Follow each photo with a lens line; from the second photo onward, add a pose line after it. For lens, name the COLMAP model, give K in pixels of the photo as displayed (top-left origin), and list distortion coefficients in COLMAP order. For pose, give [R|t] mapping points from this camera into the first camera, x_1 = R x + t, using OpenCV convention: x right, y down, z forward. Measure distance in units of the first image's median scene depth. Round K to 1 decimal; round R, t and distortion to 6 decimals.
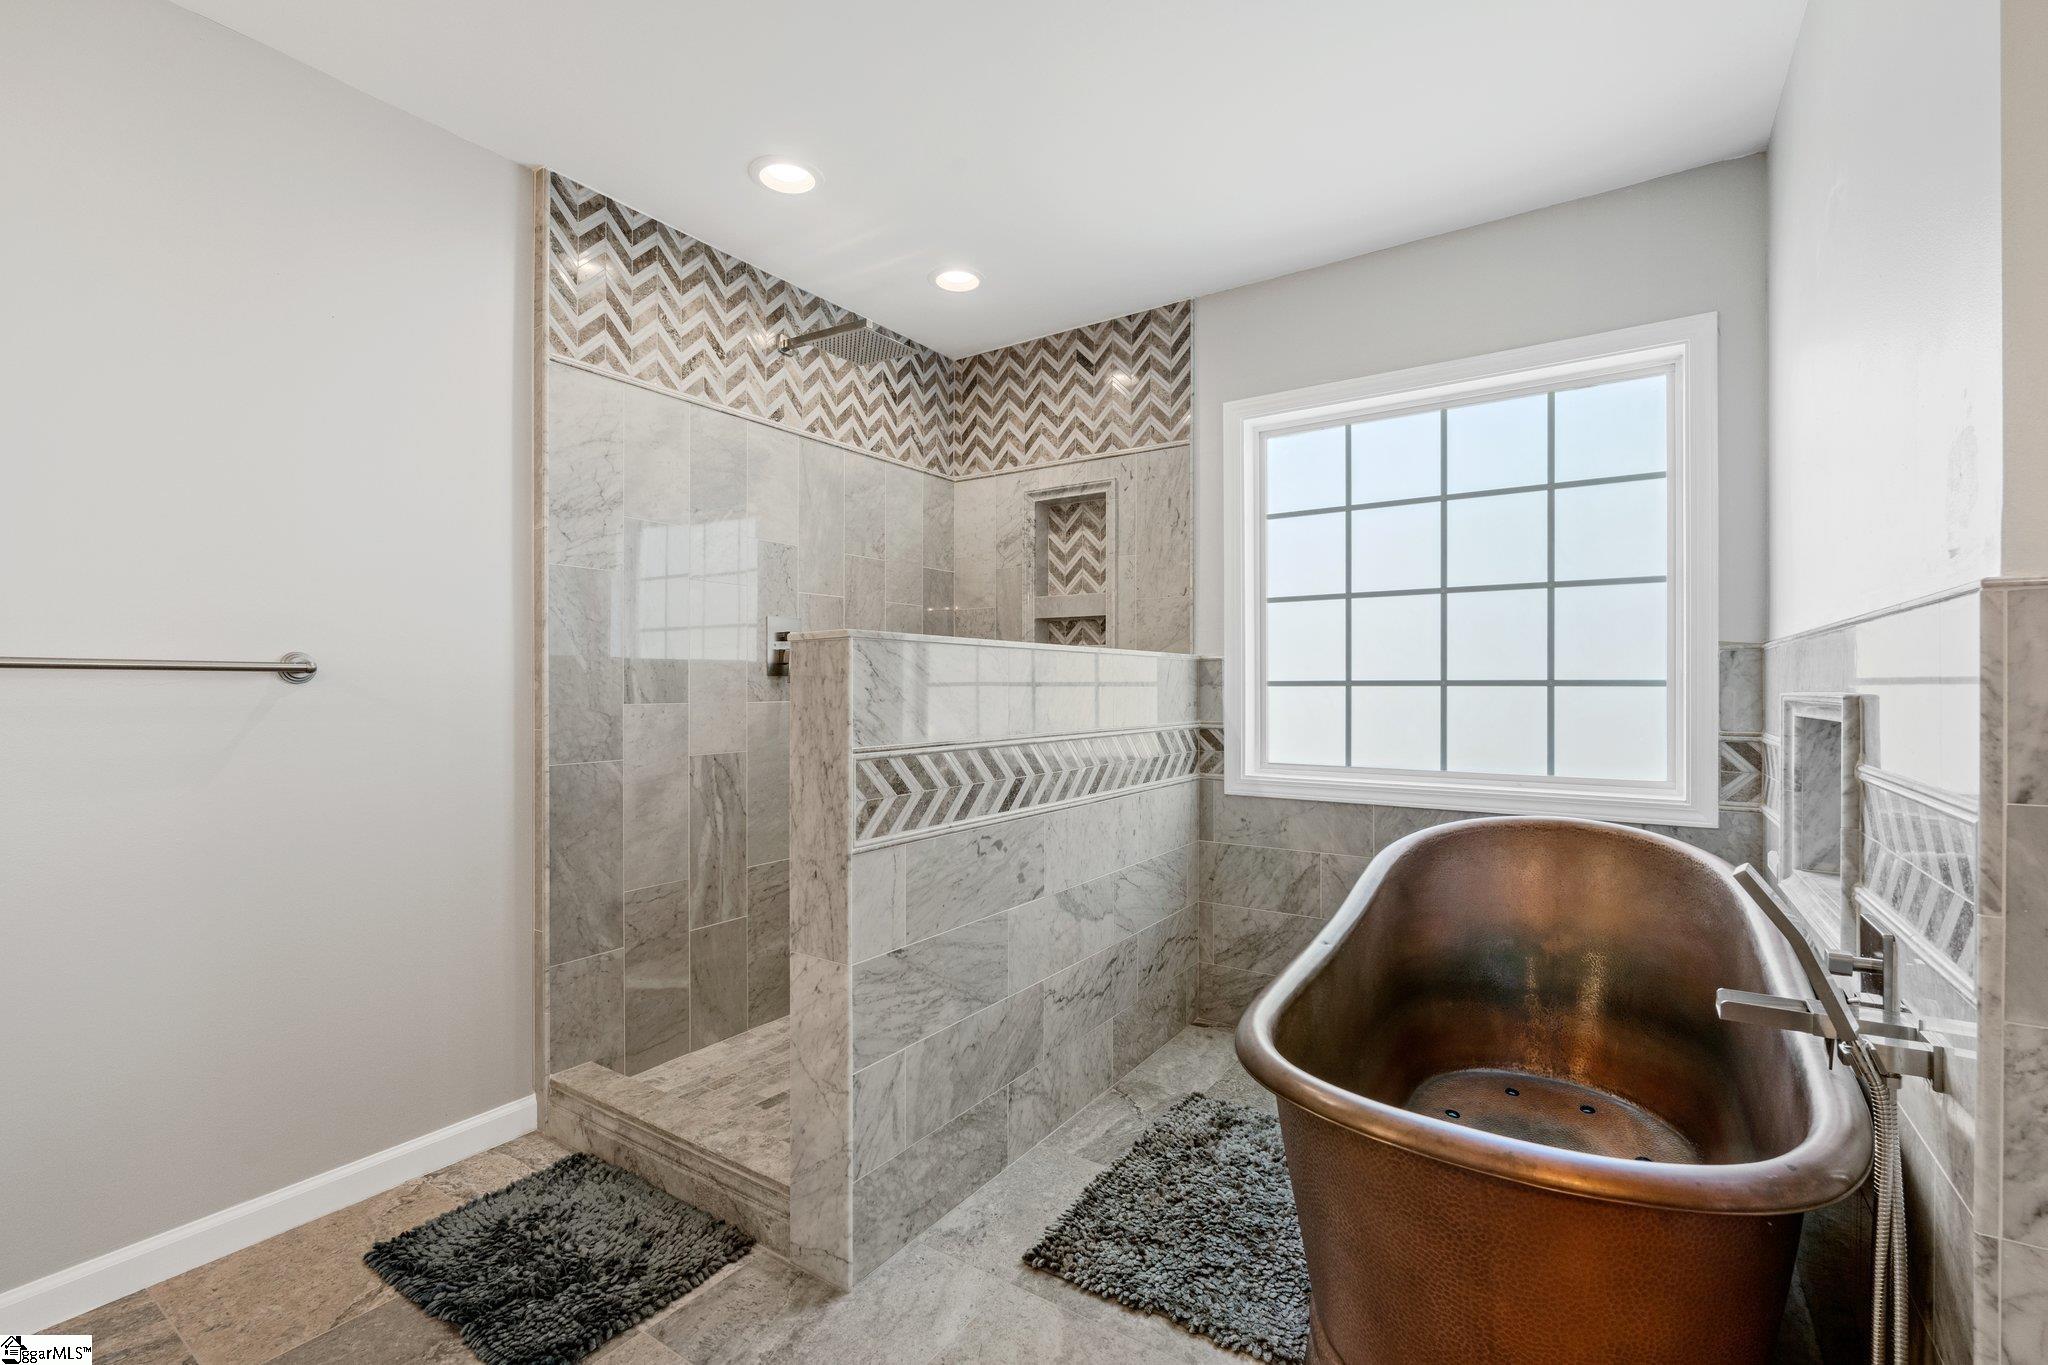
lens RADIAL K [[879.5, 0, 1036.5], [0, 879.5, 690.8], [0, 0, 1]] dist [-0.007630, 0.000750]
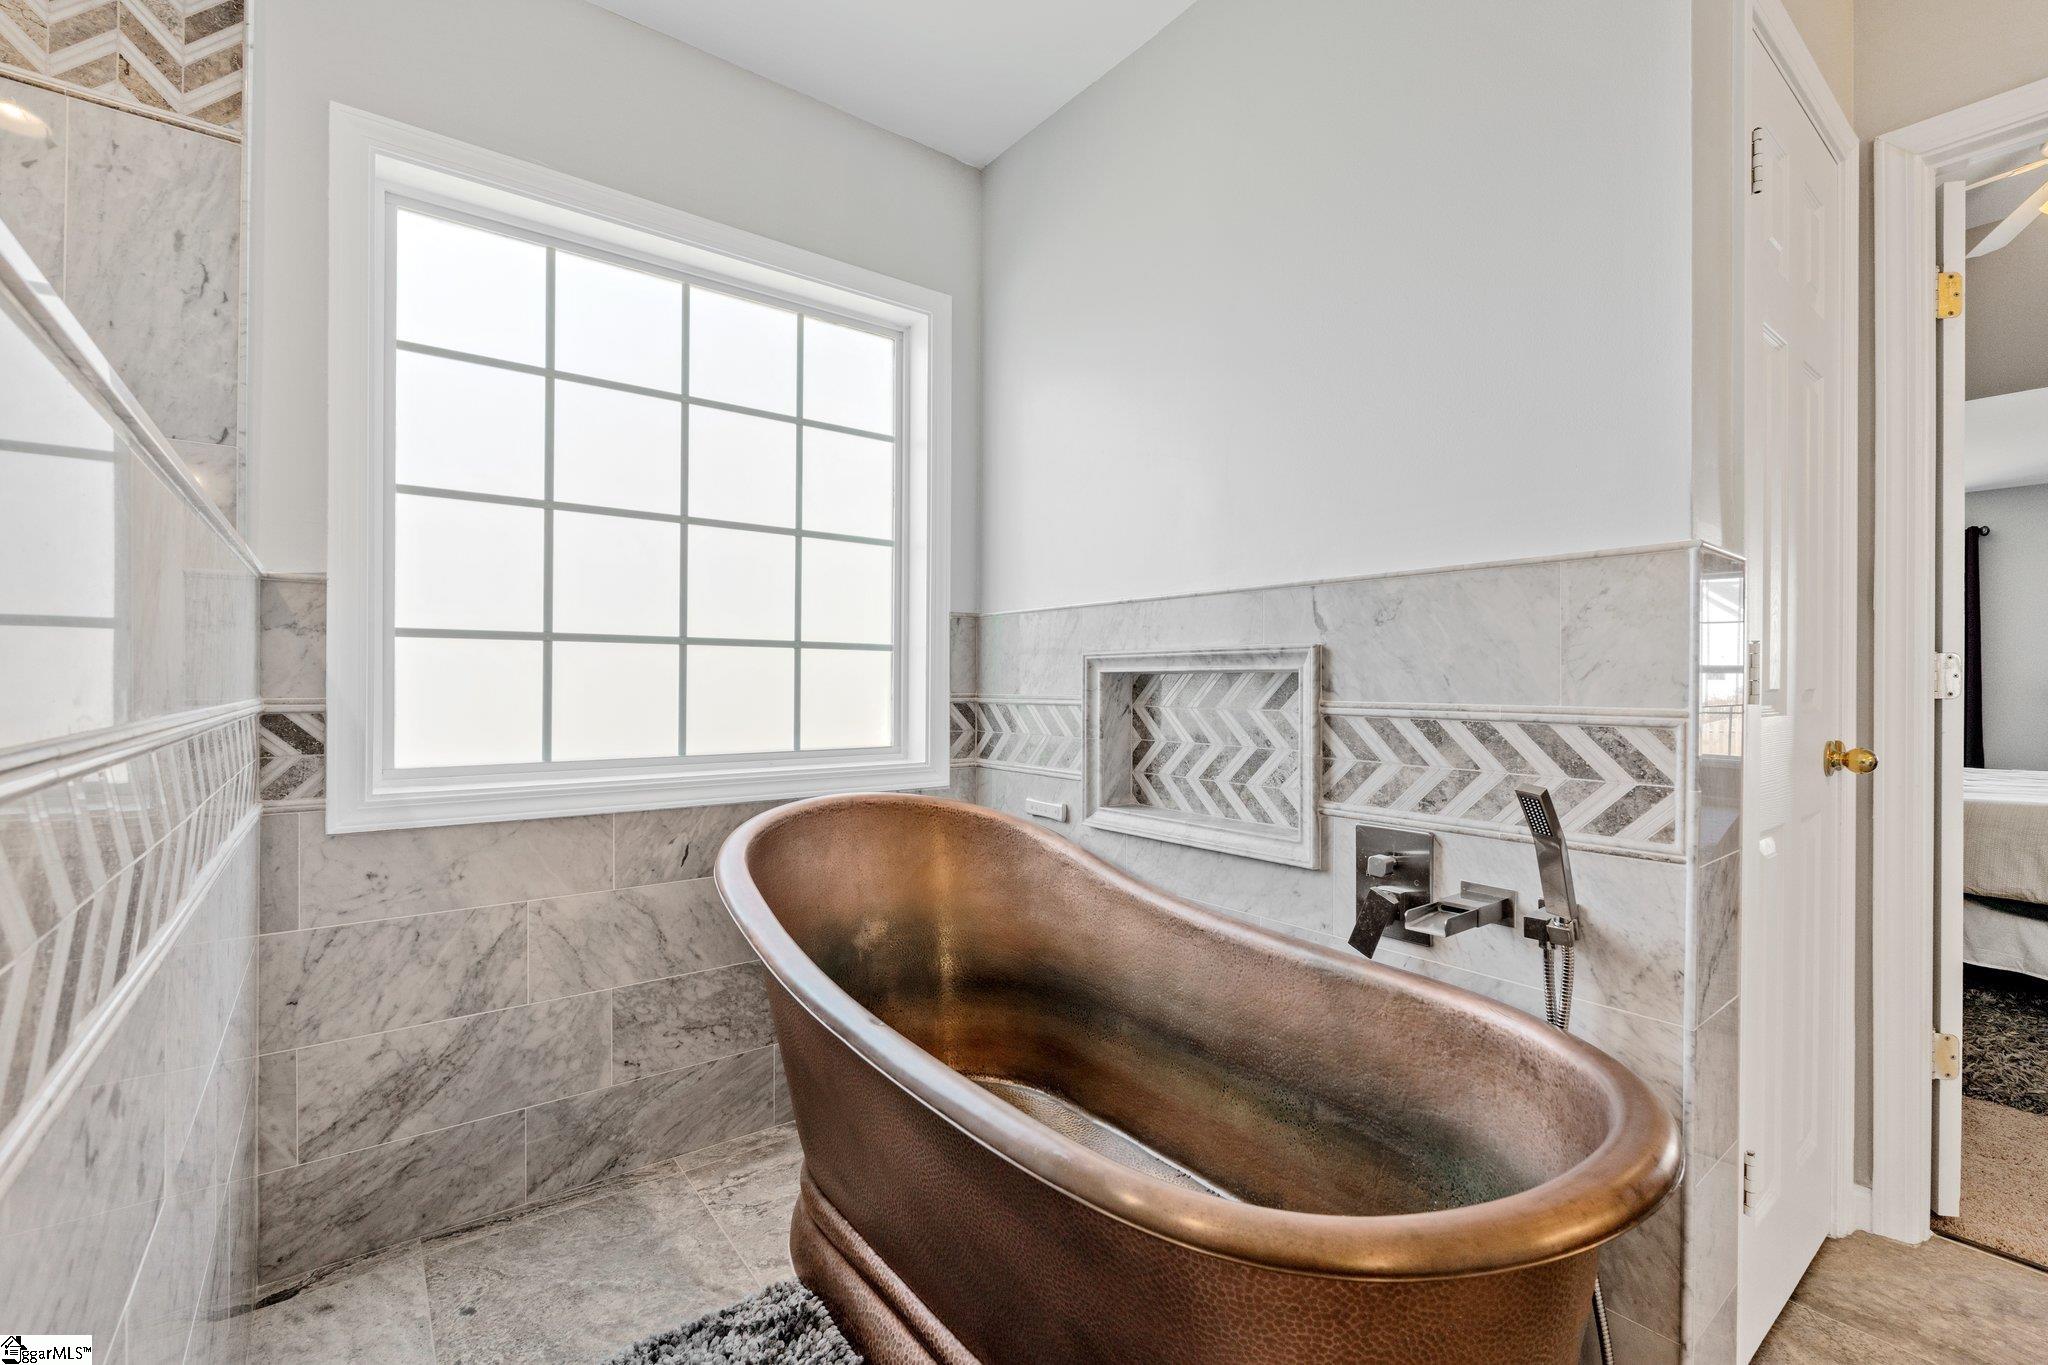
lens RADIAL K [[879.5, 0, 1017.6], [0, 879.5, 681.0], [0, 0, 1]] dist [-0.007630, 0.000750]
pose [[0.333970, 0.002028, 0.942582, -0.142425], [-0.001312, 0.999998, -0.001686, 0.024087], [-0.942583, -0.000674, 0.333971, 0.418156]]
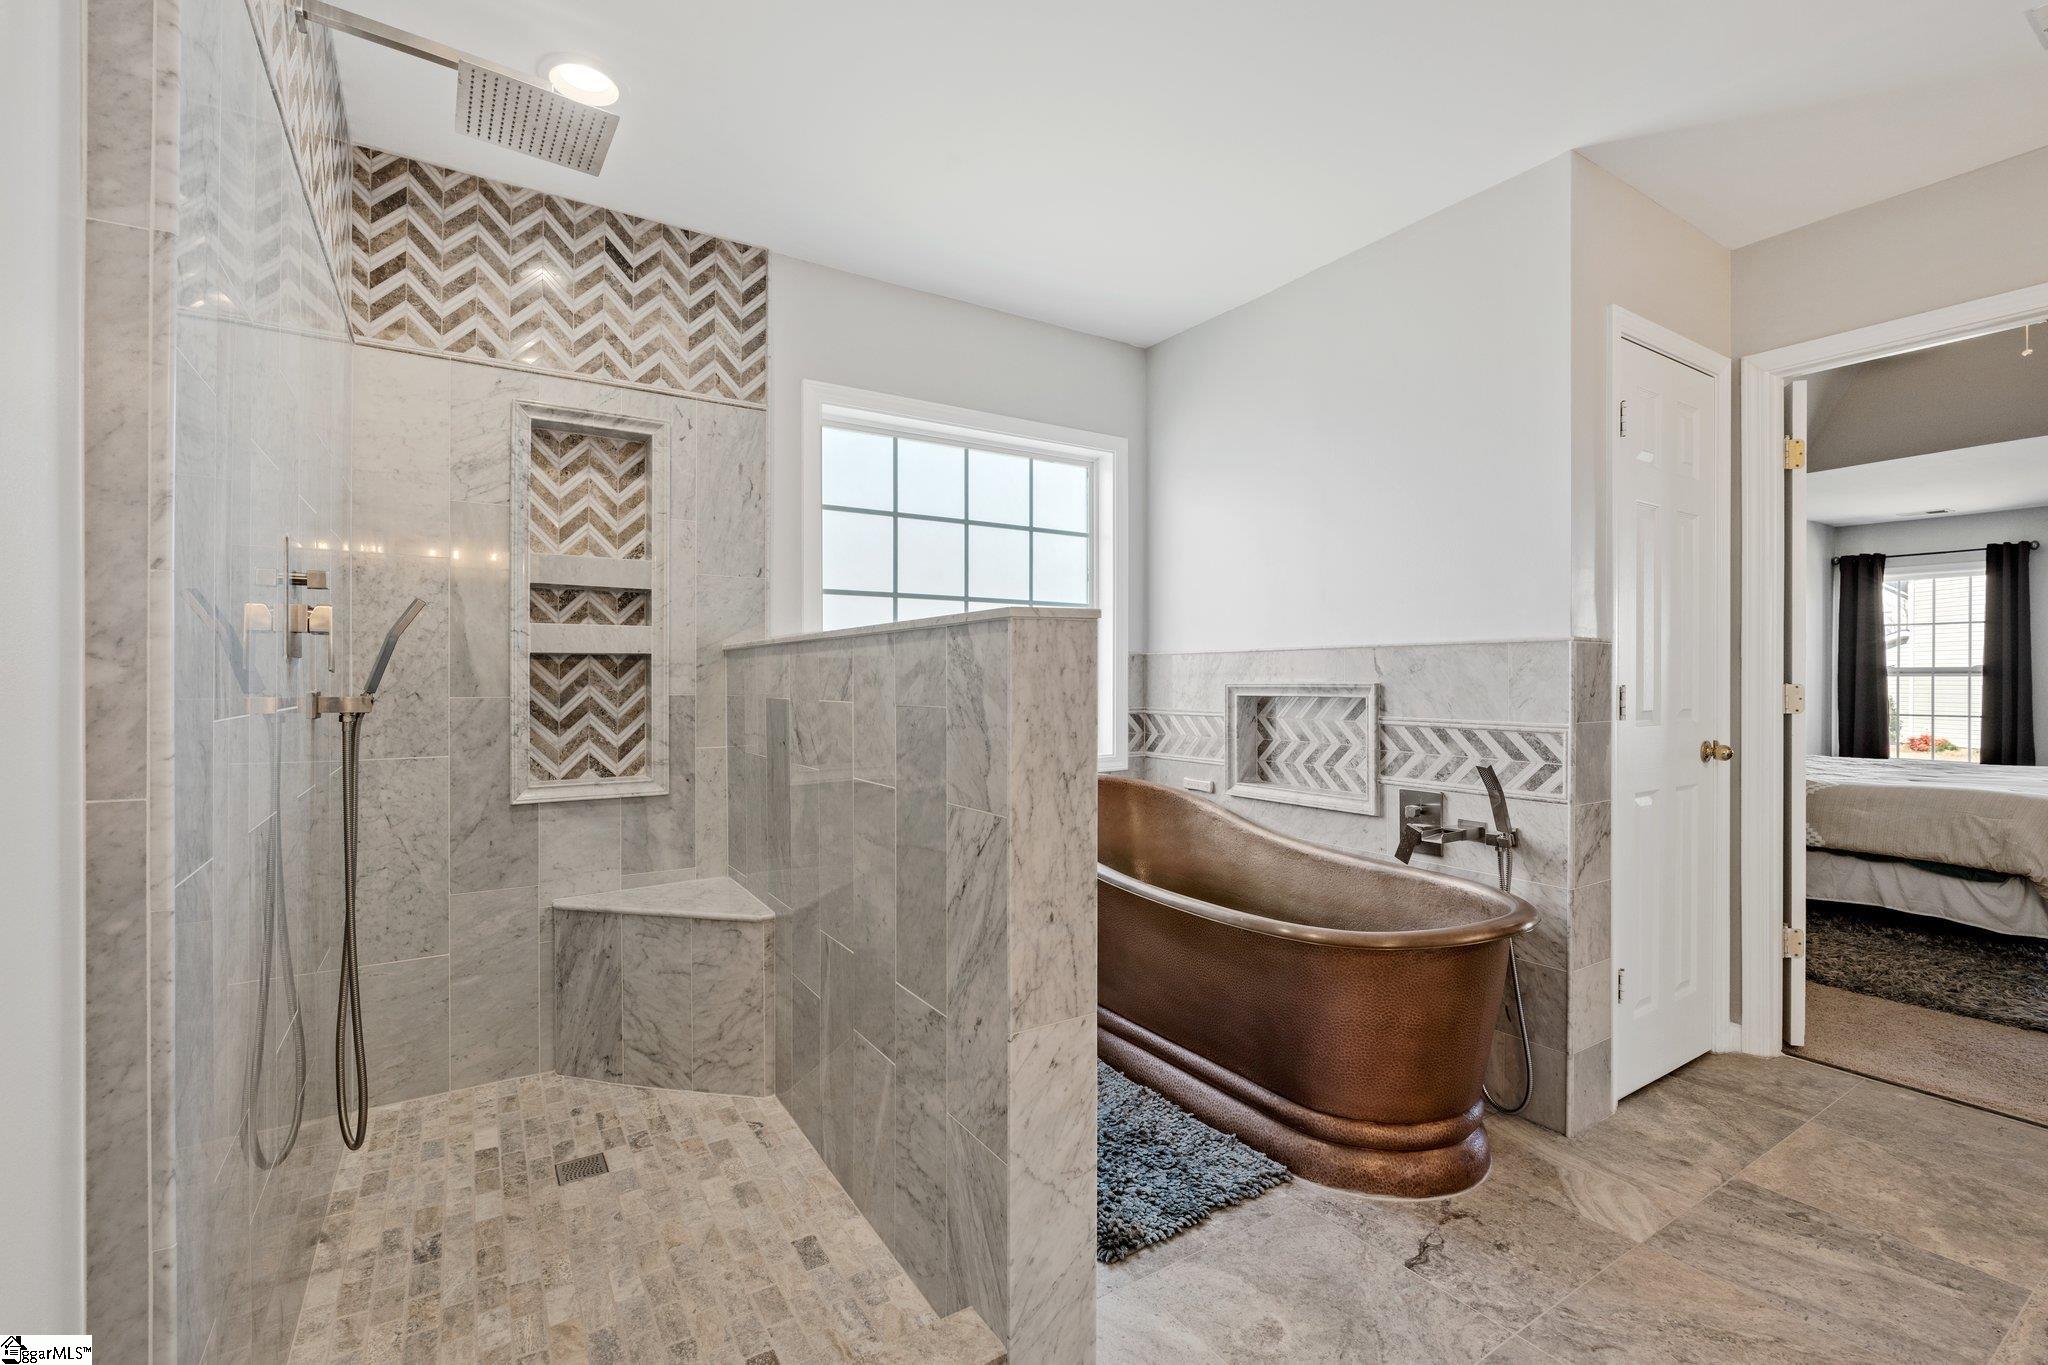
lens RADIAL K [[879.5, 0, 1017.4], [0, 879.5, 685.6], [0, 0, 1]] dist [-0.007630, 0.000750]
pose [[0.415468, -0.006377, 0.909586, -0.537389], [0.003436, 0.999979, 0.005441, -0.001945], [-0.909601, 0.000864, 0.415481, 0.387317]]
